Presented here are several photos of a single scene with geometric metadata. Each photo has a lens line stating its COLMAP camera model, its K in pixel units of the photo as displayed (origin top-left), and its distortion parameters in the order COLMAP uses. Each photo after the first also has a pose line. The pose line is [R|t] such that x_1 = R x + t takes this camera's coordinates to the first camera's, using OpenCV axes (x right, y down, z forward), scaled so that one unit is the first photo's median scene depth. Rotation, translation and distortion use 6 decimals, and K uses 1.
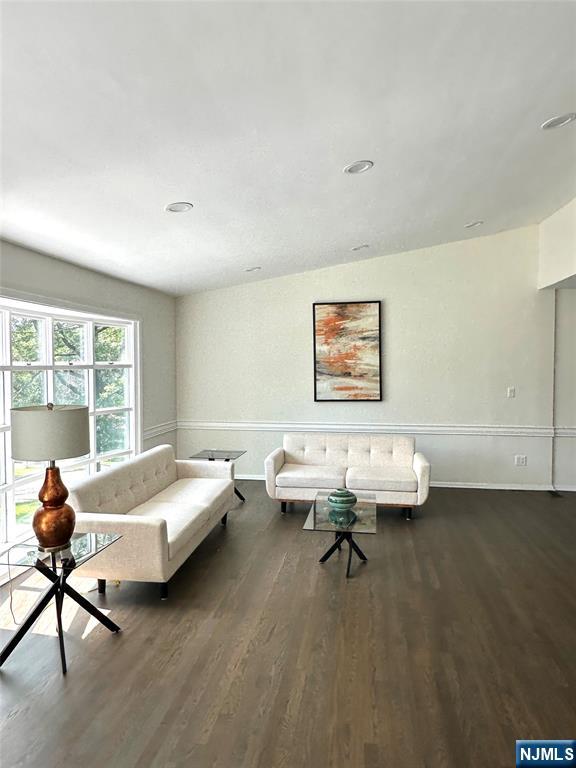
lens RADIAL K [[524.6, 0, 284.7], [0, 524.6, 382.7], [0, 0, 1]] dist [0.005626, -0.001314]
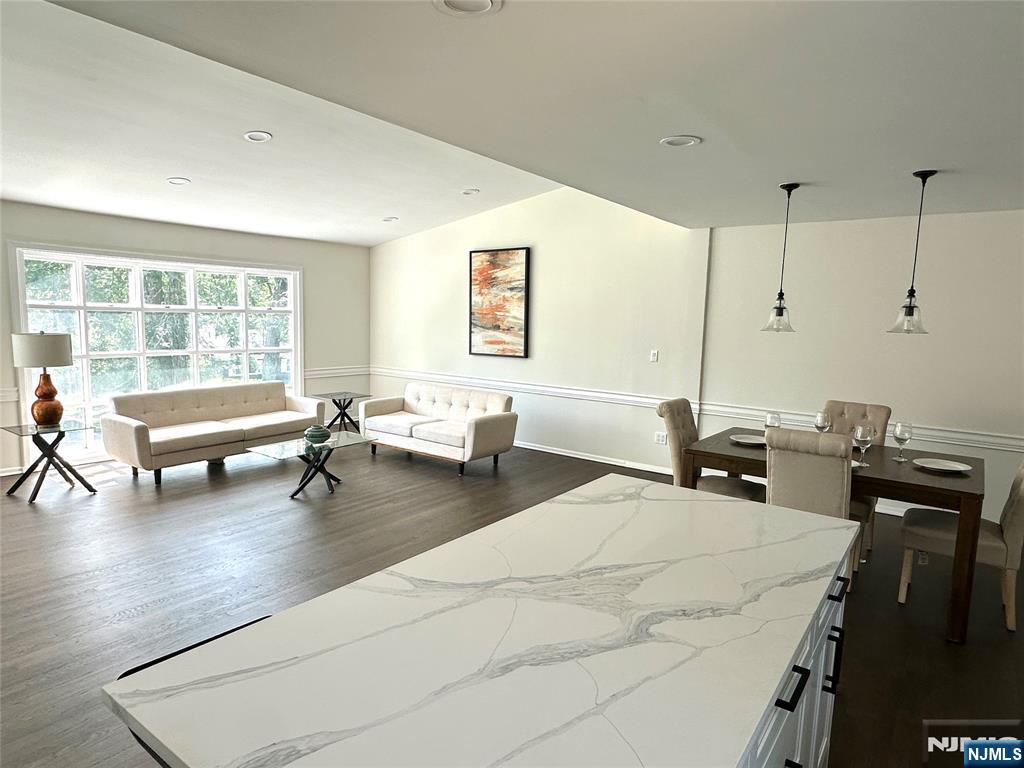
lens RADIAL K [[628.1, 0, 510.5], [0, 628.1, 394.5], [0, 0, 1]] dist [0.000737, -0.001272]
pose [[0.885025, 0.085895, -0.457552, 0.667583], [-0.046375, 0.994209, 0.096938, -0.006639], [0.463229, -0.064573, 0.883883, 0.009704]]
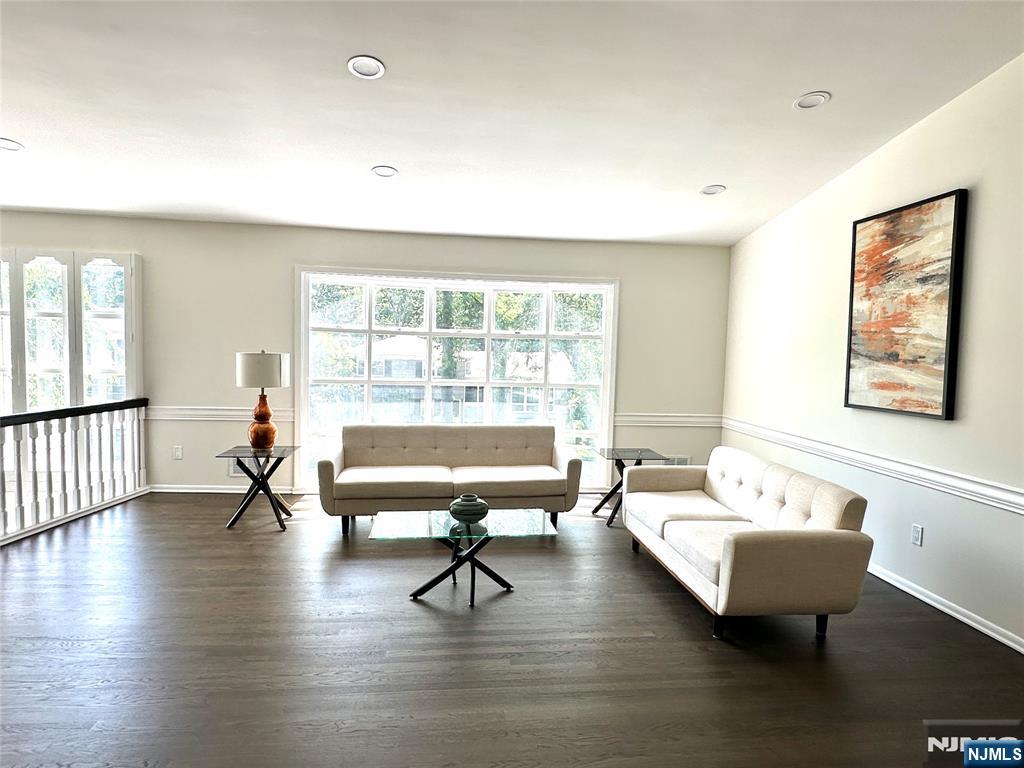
lens RADIAL K [[628.1, 0, 501.6], [0, 628.1, 385.6], [0, 0, 1]] dist [0.000737, -0.001272]
pose [[0.260916, 0.070883, -0.962756, 0.588045], [-0.061120, 0.996513, 0.056804, -0.000512], [0.963425, 0.044023, 0.264339, 0.499694]]
